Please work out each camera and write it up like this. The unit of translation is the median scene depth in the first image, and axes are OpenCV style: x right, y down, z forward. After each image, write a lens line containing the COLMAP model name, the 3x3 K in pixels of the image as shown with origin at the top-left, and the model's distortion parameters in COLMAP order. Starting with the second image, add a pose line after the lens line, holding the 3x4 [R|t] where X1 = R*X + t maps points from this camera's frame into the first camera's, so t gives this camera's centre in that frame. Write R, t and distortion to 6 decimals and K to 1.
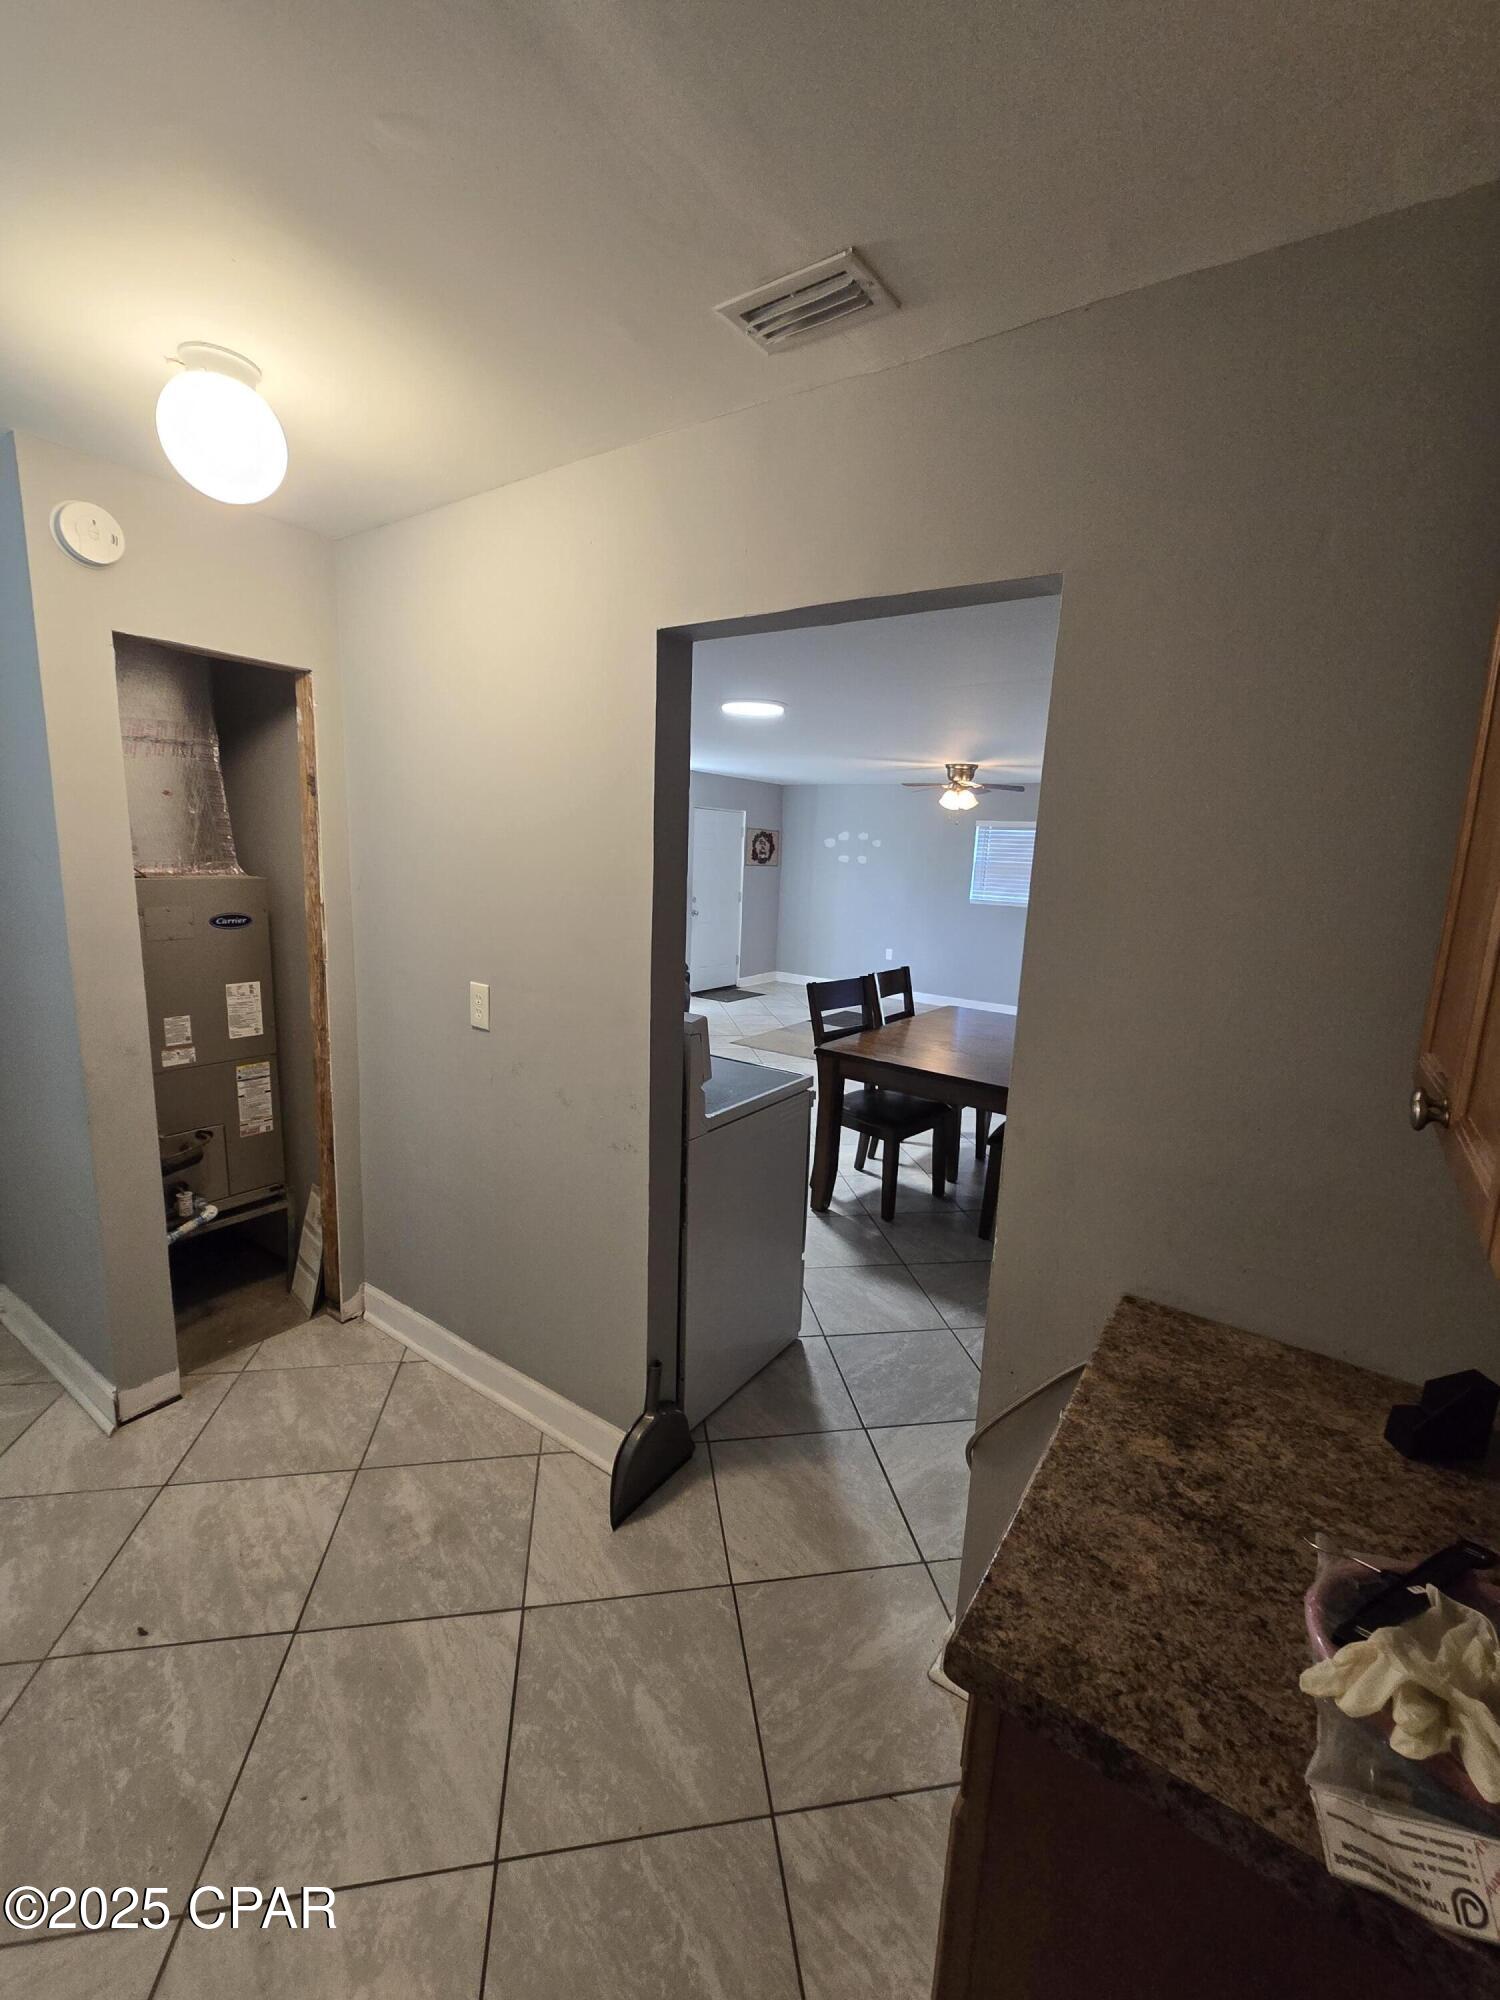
lens RADIAL K [[823.9, 0, 750.0], [0, 823.9, 1000.0], [0, 0, 1]] dist [-0.001793, -0.000244]
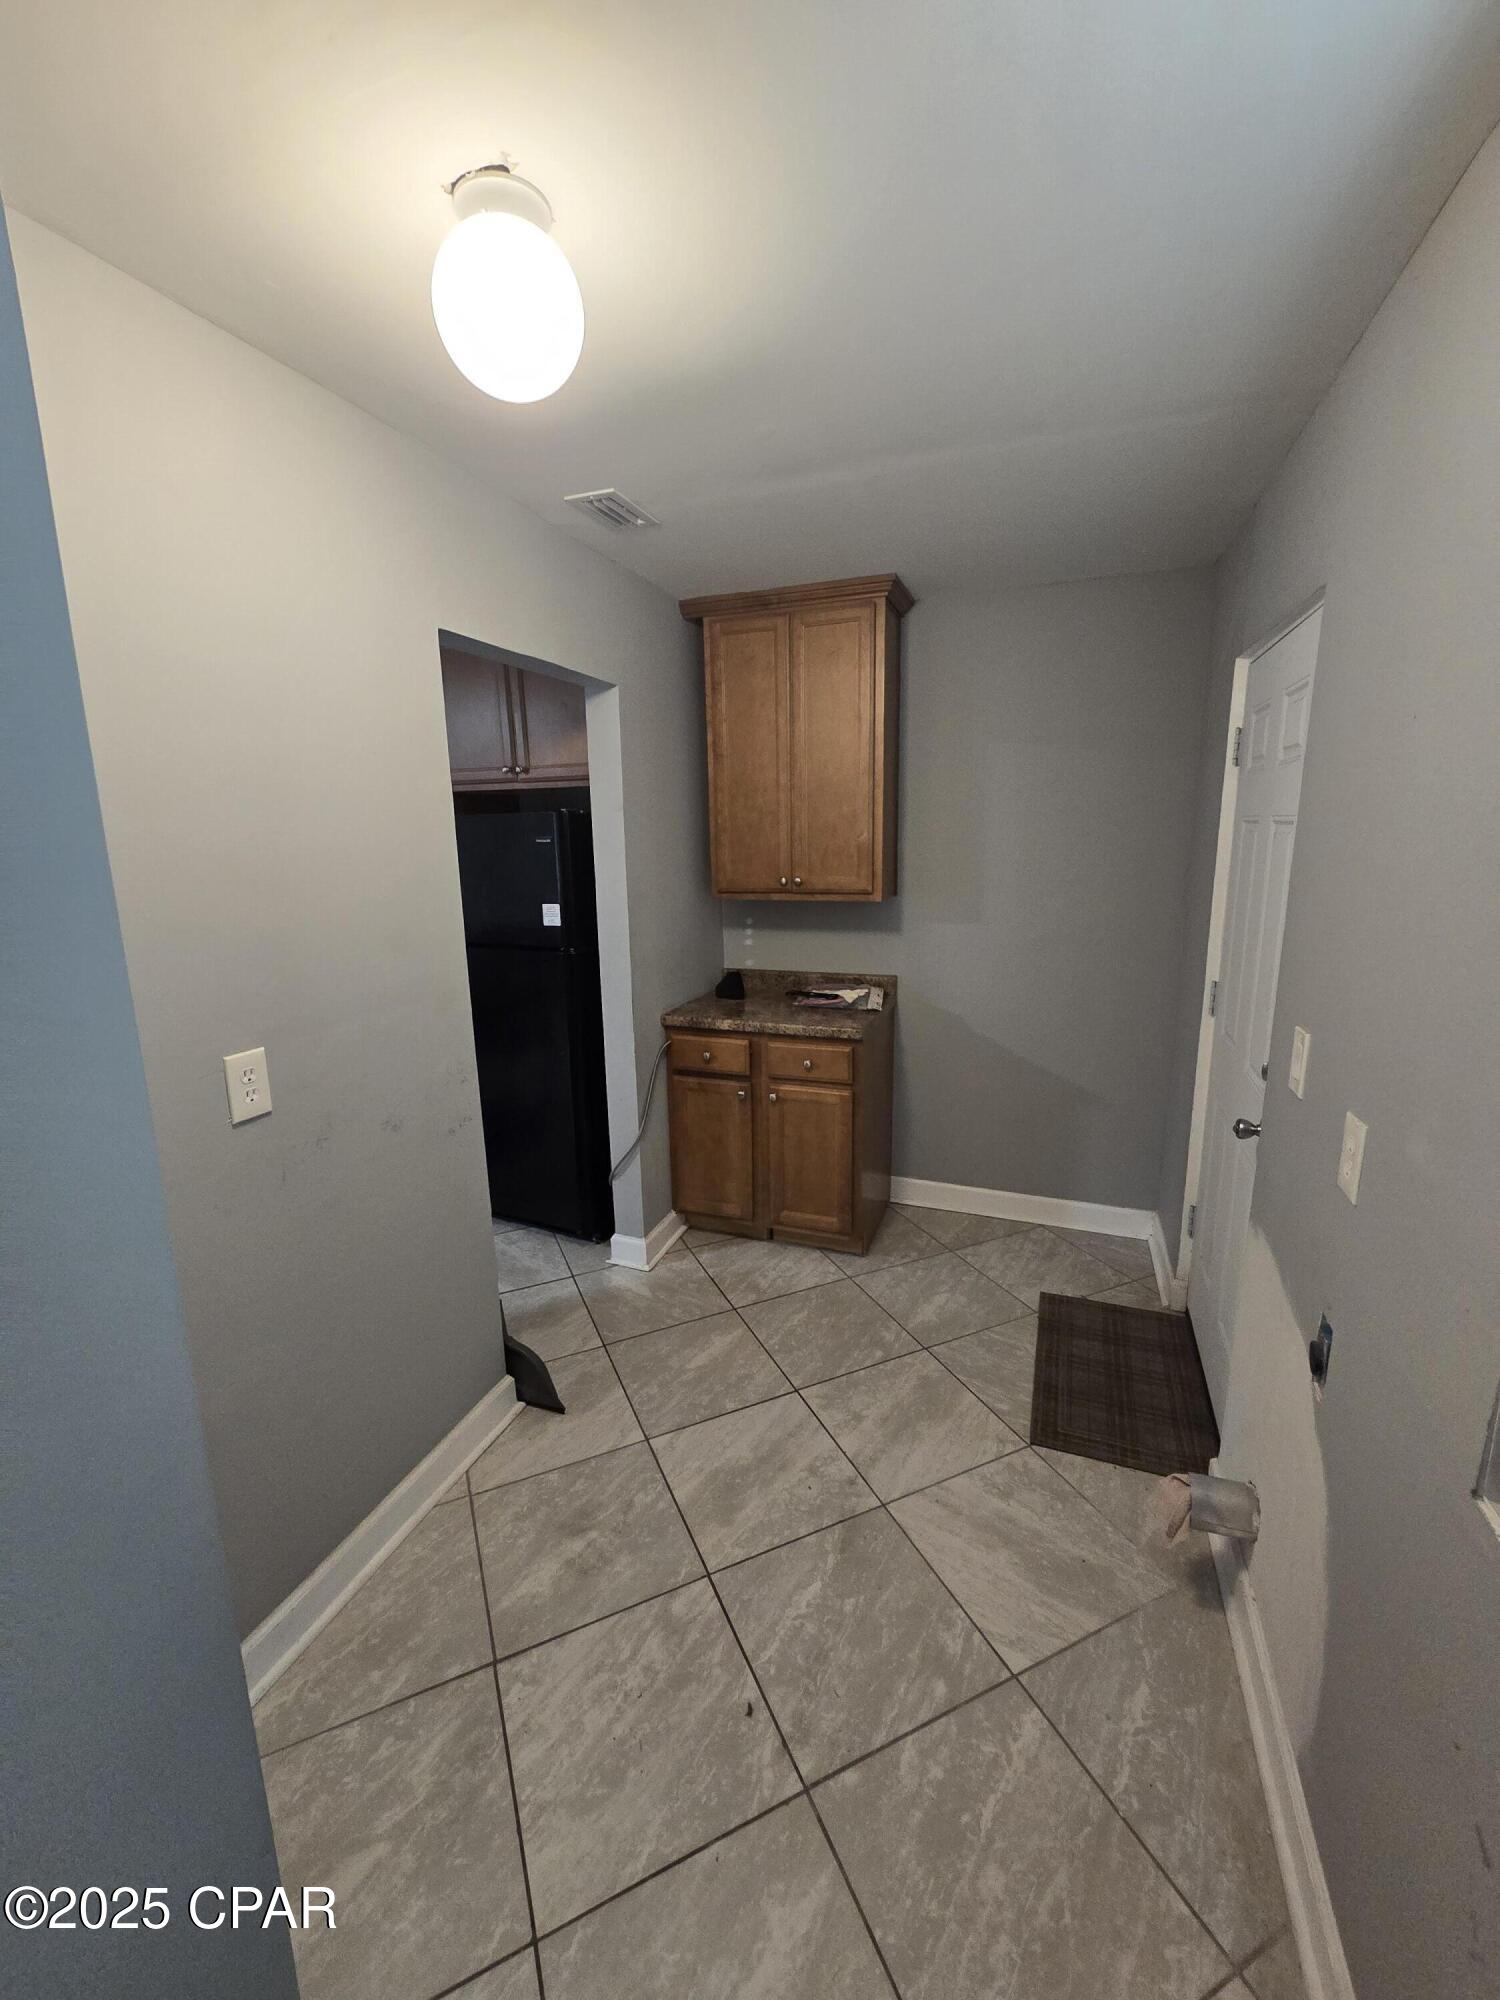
lens RADIAL K [[825.0, 0, 748.0], [0, 825.0, 996.0], [0, 0, 1]] dist [0.000004, -0.000169]
pose [[-0.252460, -0.233508, 0.939009, -1.039573], [0.178997, 0.942425, 0.282482, -0.176812], [-0.950907, 0.239395, -0.196127, 0.727941]]
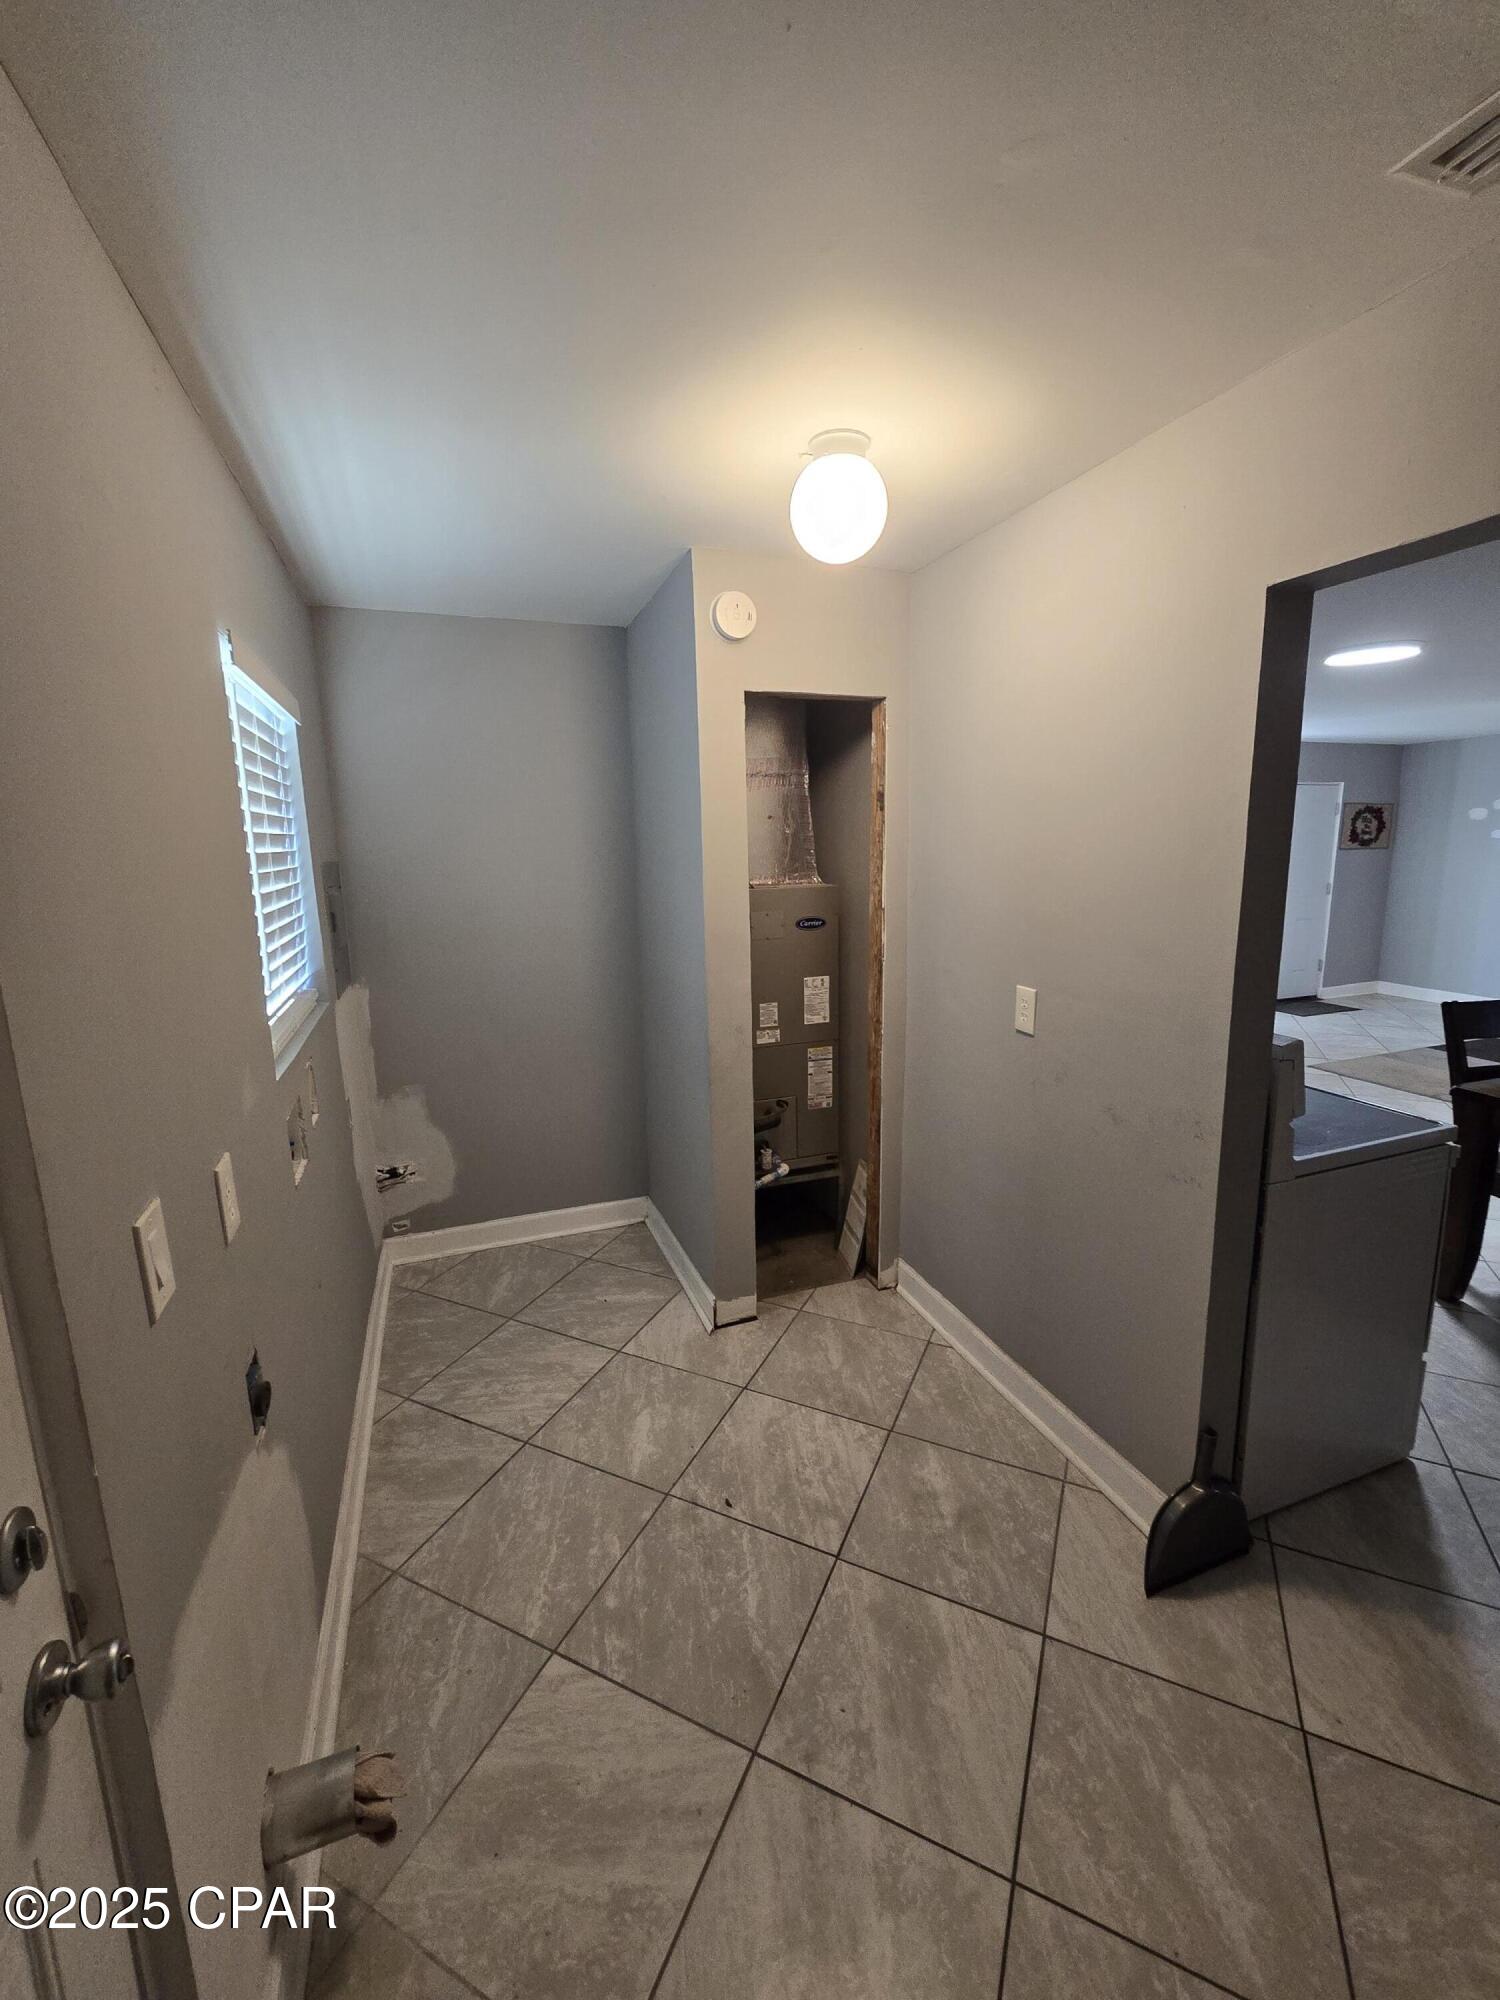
lens RADIAL K [[825.0, 0, 748.0], [0, 825.0, 996.0], [0, 0, 1]] dist [0.000004, -0.000169]
pose [[0.817210, 0.050063, -0.574161, -0.031587], [-0.050307, 0.998614, 0.015469, -0.008121], [0.574140, 0.016243, 0.818596, -0.006360]]
